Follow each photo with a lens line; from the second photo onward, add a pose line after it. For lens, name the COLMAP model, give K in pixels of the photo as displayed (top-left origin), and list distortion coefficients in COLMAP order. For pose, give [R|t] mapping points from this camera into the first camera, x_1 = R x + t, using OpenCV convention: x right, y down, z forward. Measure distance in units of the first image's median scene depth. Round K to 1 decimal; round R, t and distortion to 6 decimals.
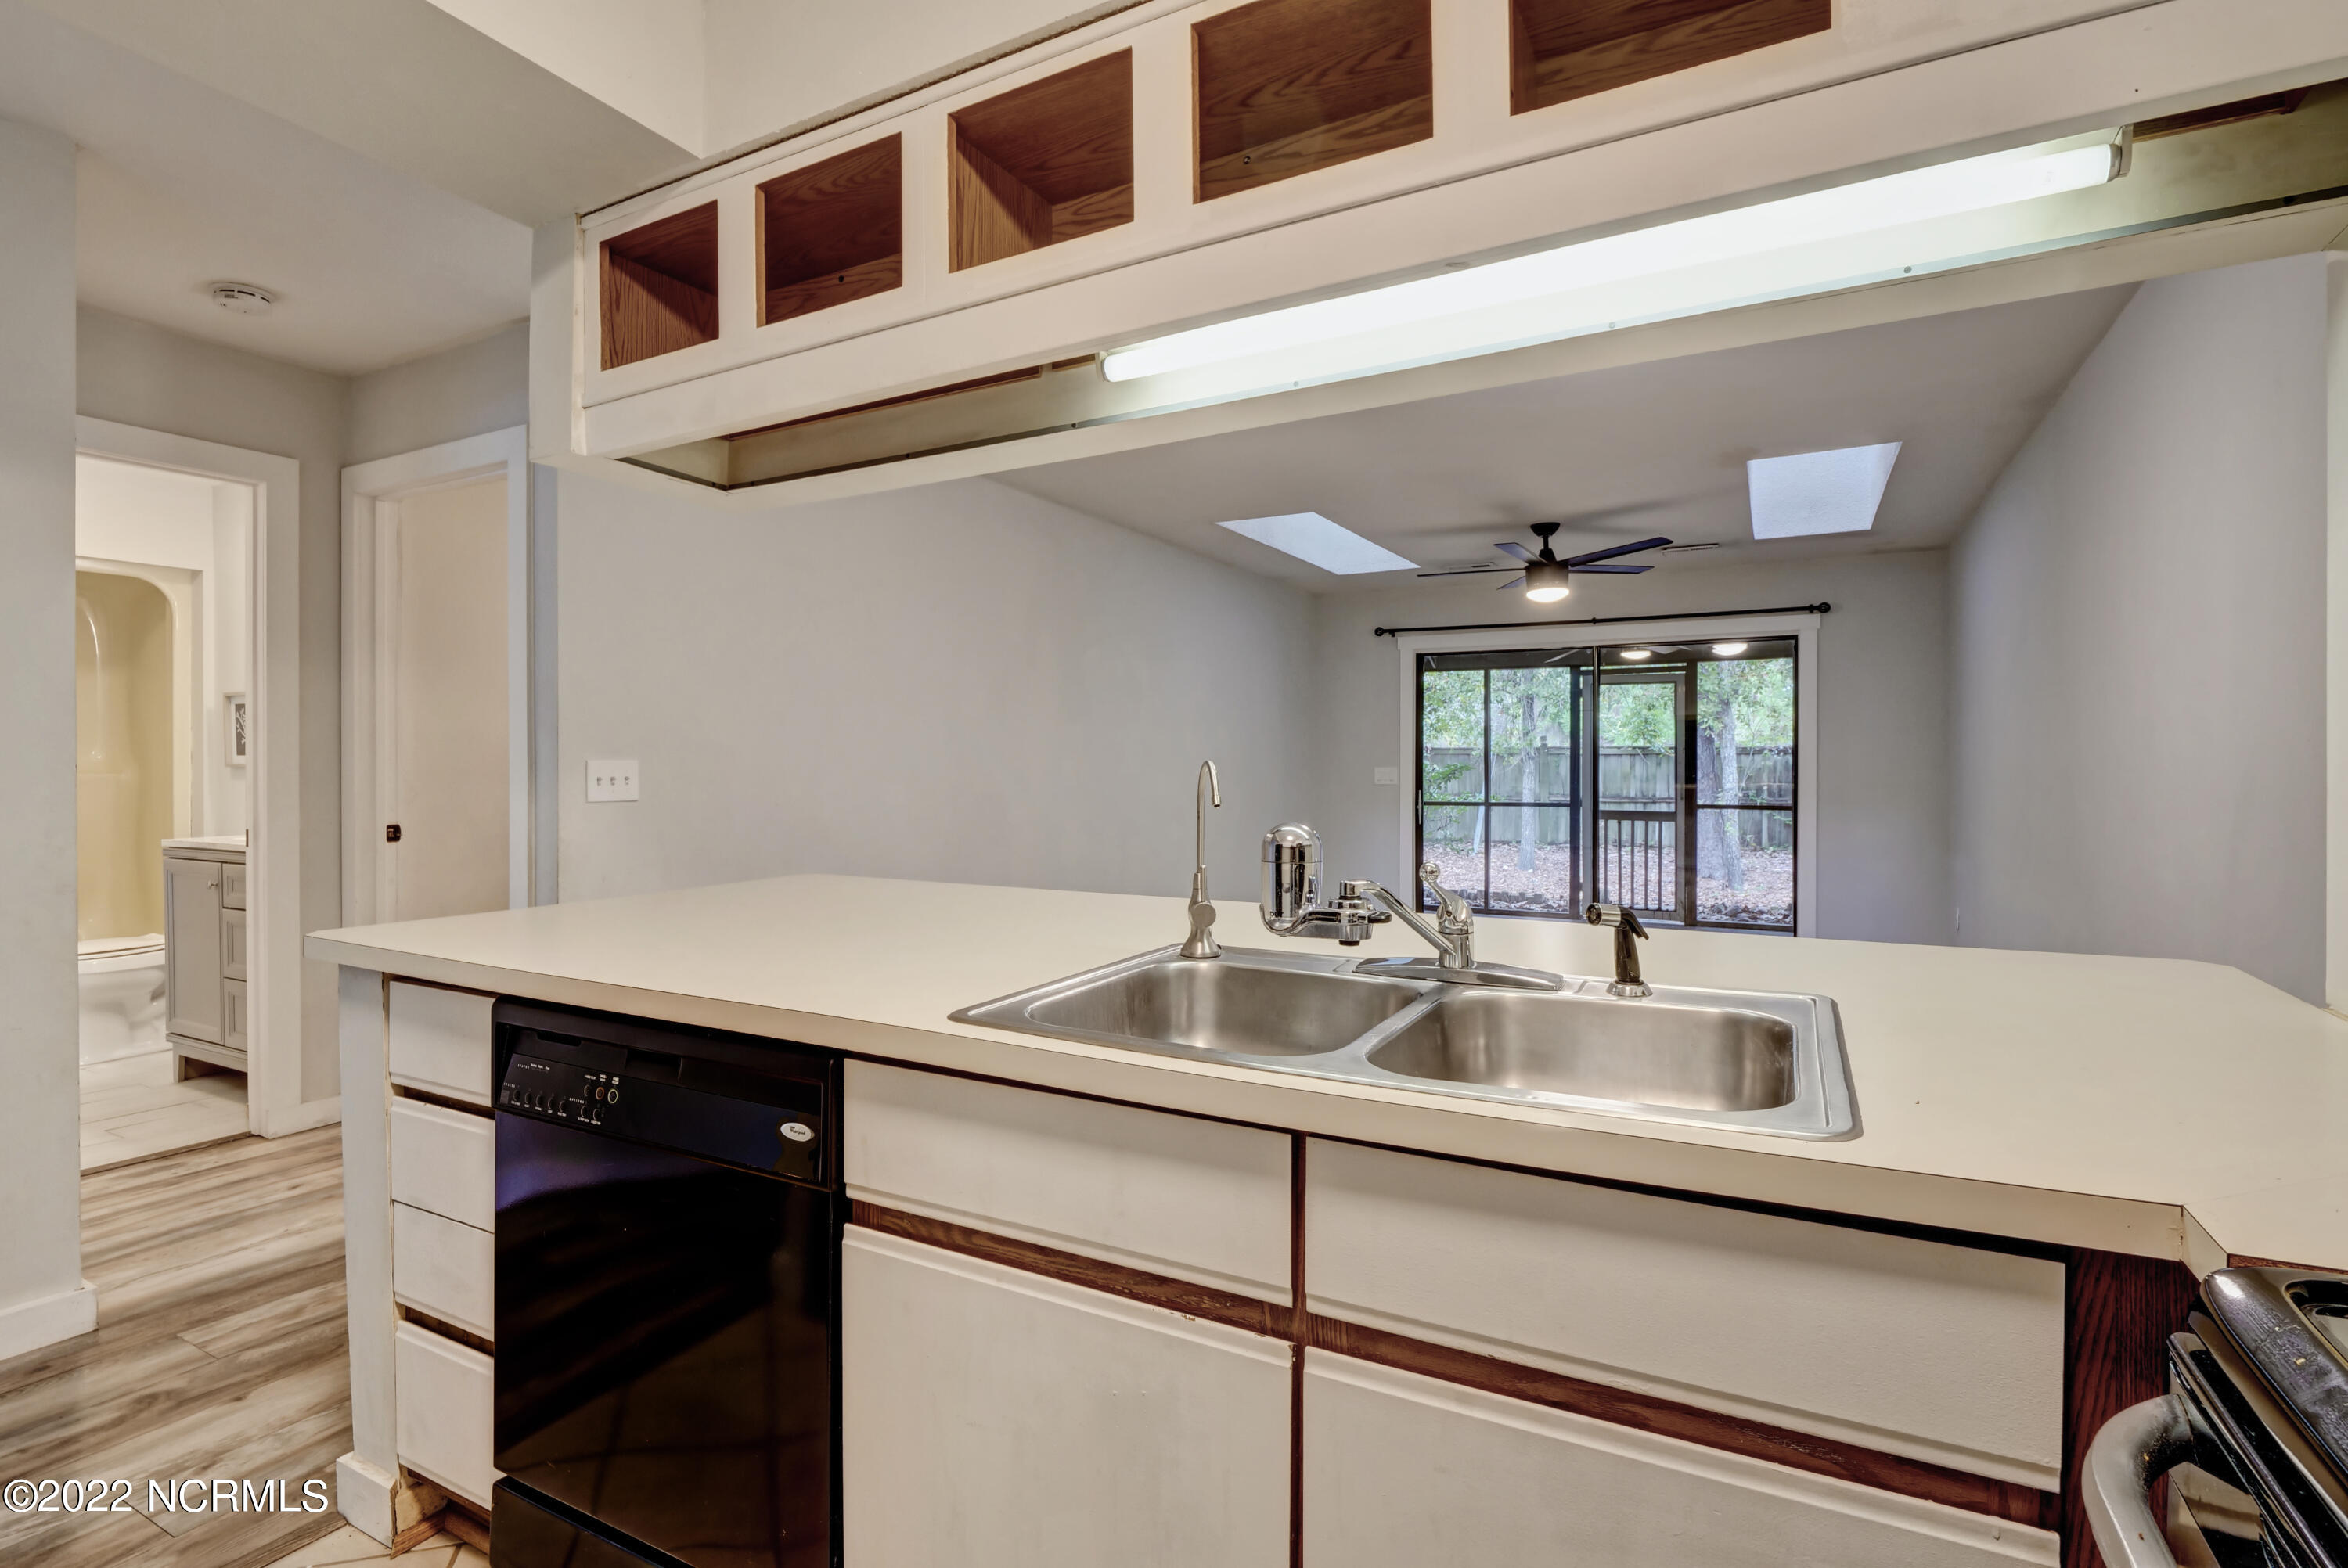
lens RADIAL K [[1142.9, 0, 1170.6], [0, 1142.9, 777.3], [0, 0, 1]] dist [-0.021714, 0.005122]
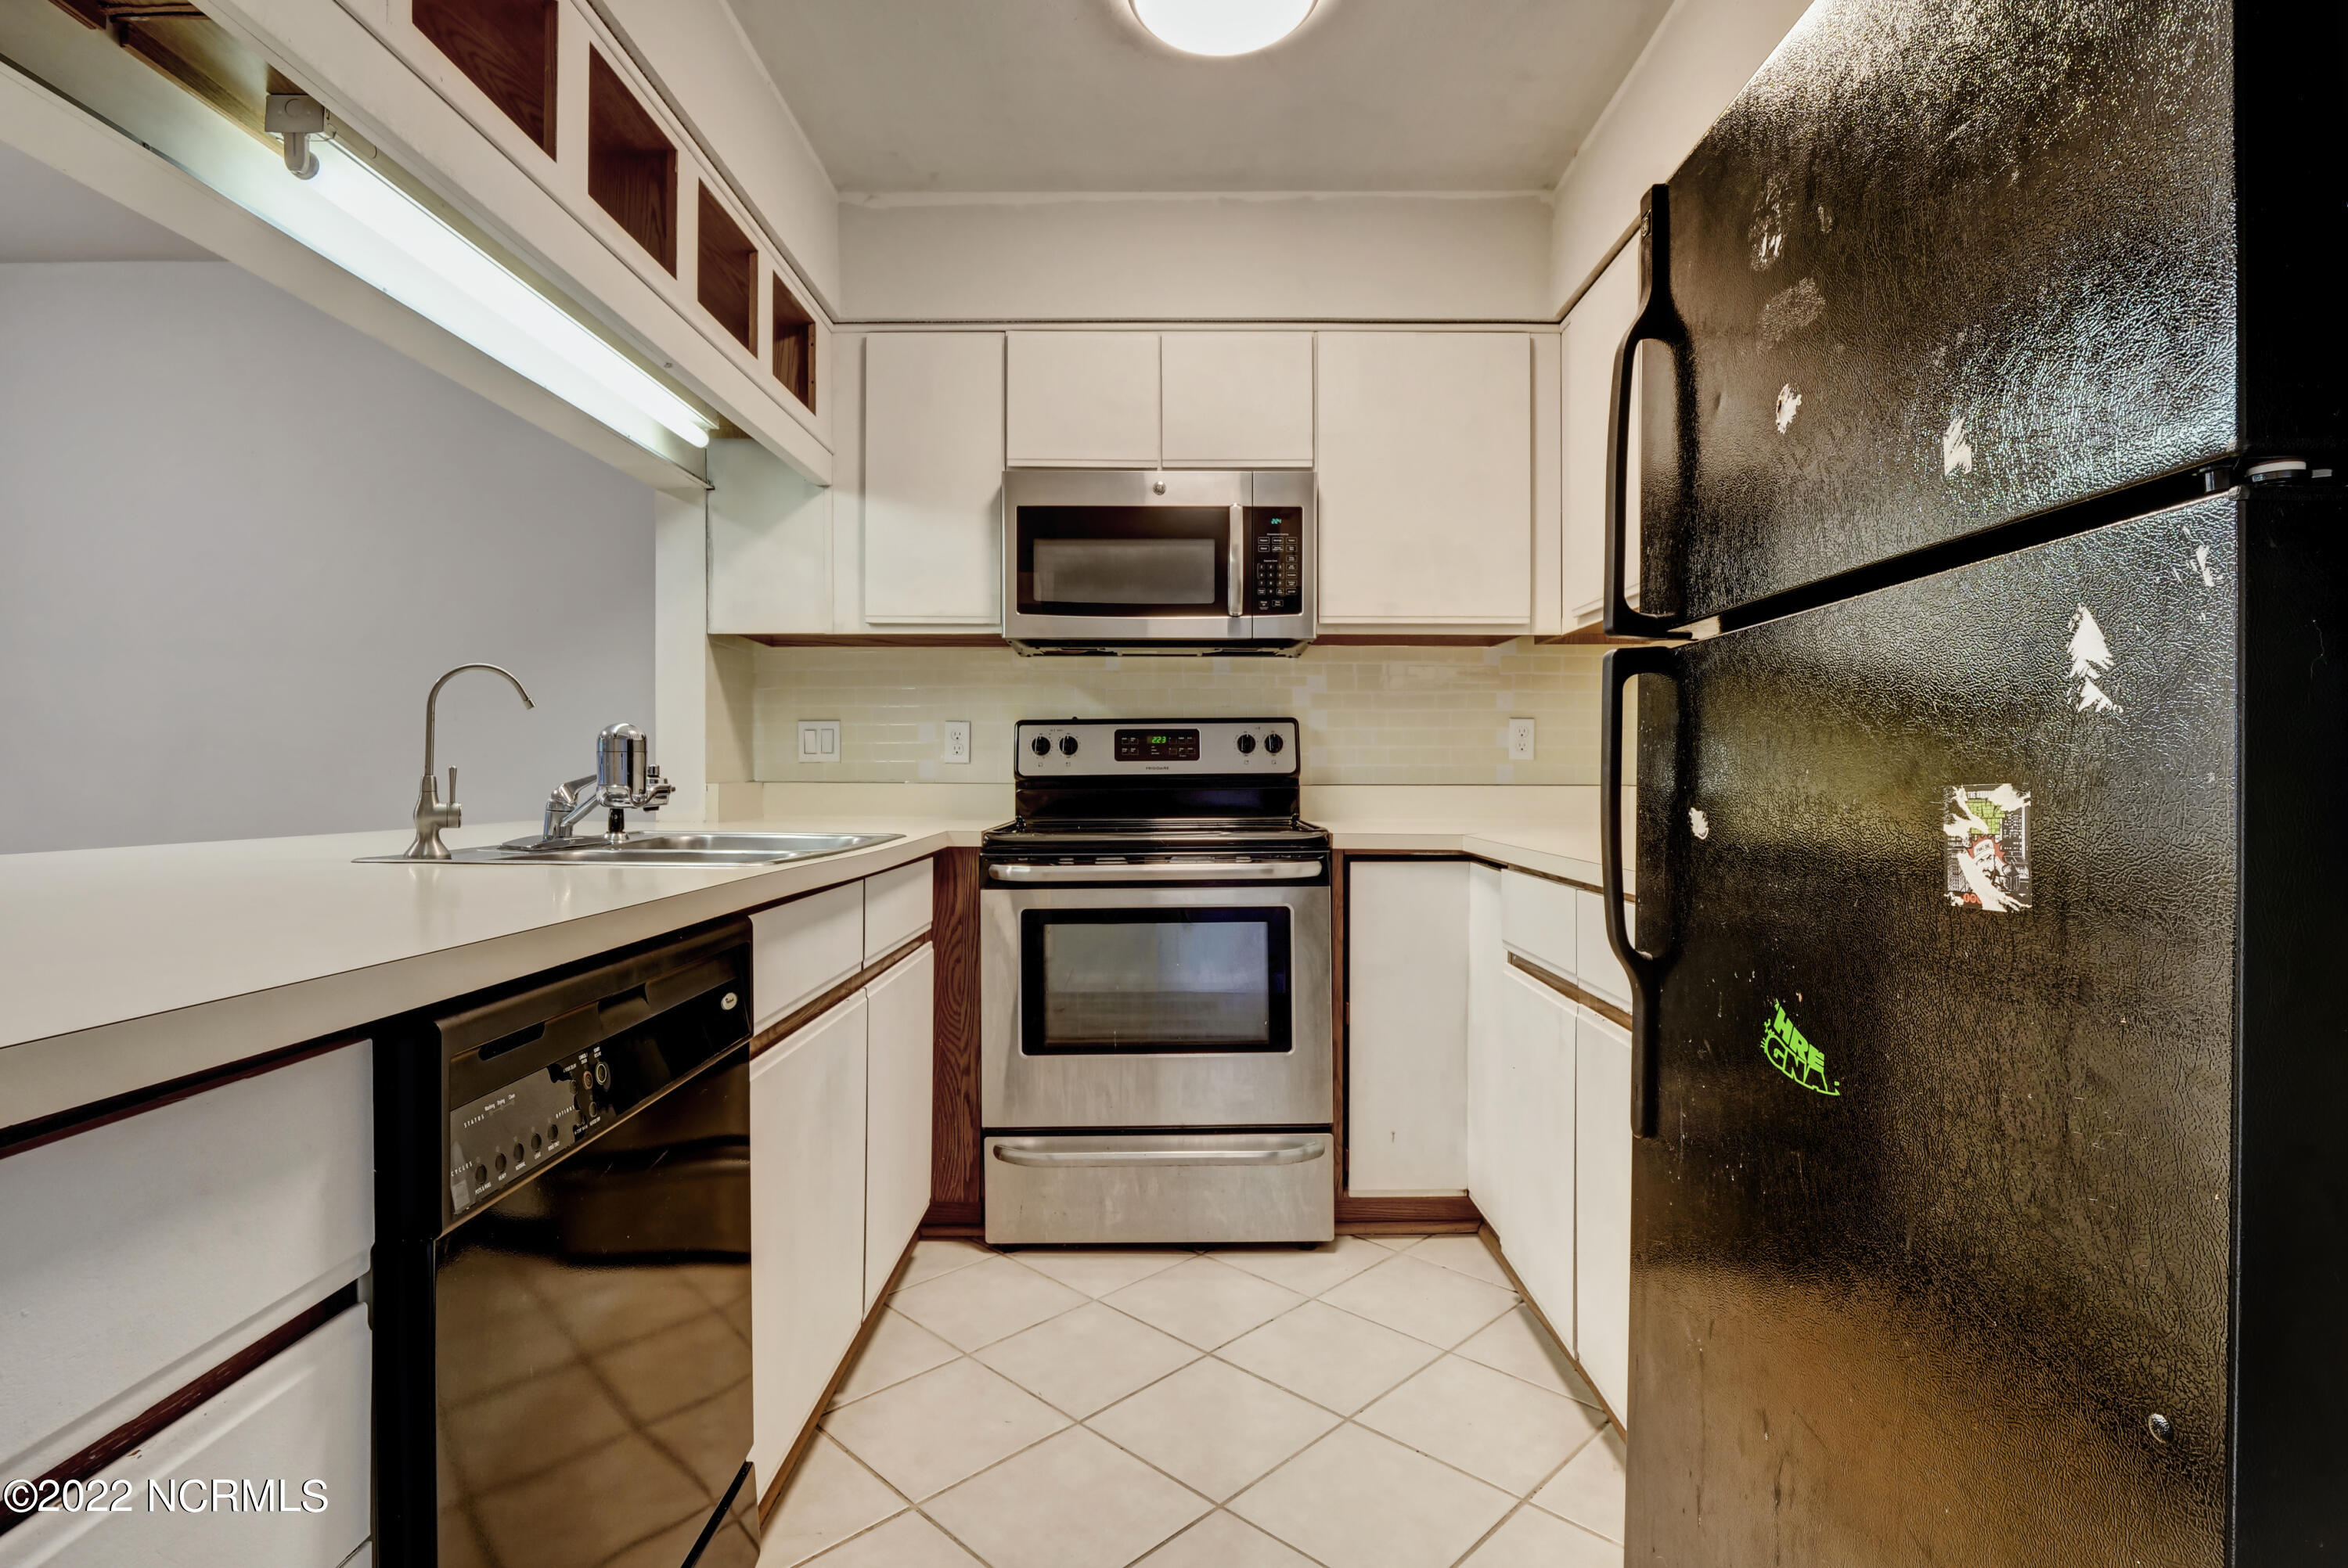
lens RADIAL K [[1141.0, 0, 1170.3], [0, 1141.0, 772.2], [0, 0, 1]] dist [-0.008082, -0.004973]
pose [[-0.475876, 0.003990, 0.879503, -0.305271], [0.004385, 0.999988, -0.002164, 0.023029], [-0.879501, 0.002827, -0.475888, 0.243400]]
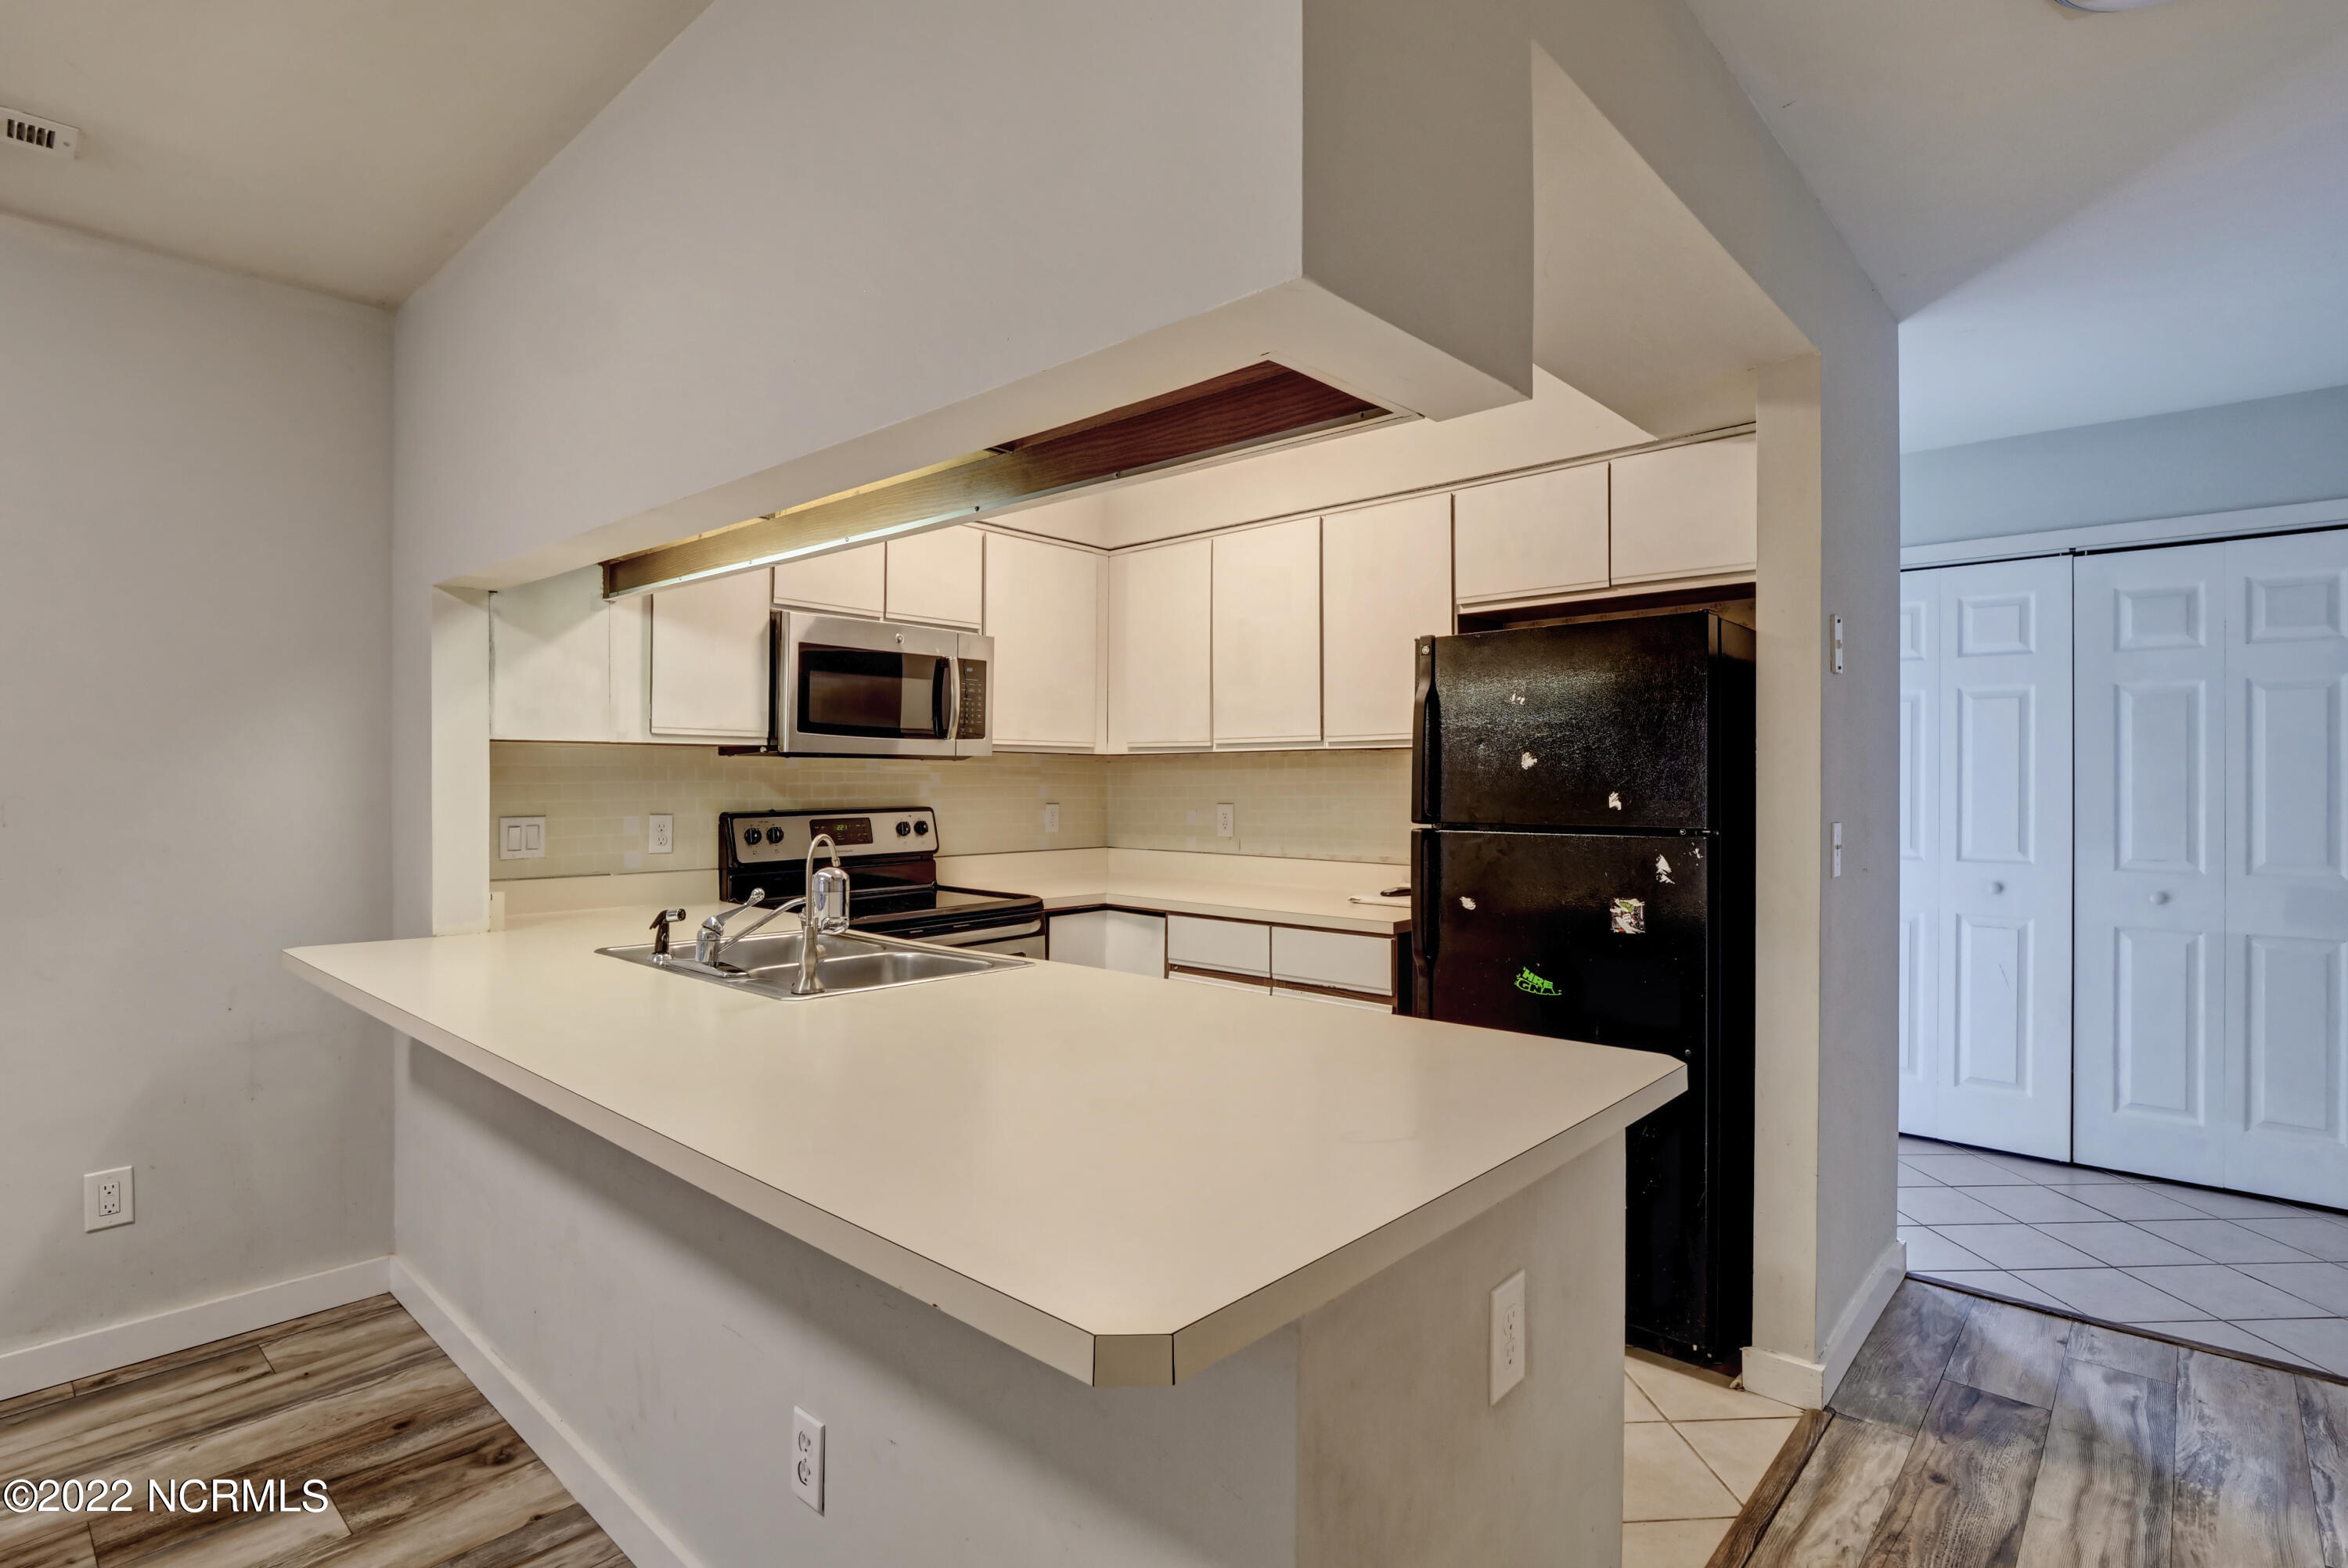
lens RADIAL K [[1142.9, 0, 1170.6], [0, 1142.9, 777.3], [0, 0, 1]] dist [-0.021714, 0.005122]
pose [[-0.971091, -0.001013, 0.238707, -0.176533], [0.000009, 0.999991, 0.004280, -0.023250], [-0.238709, 0.004159, -0.971082, 0.571479]]
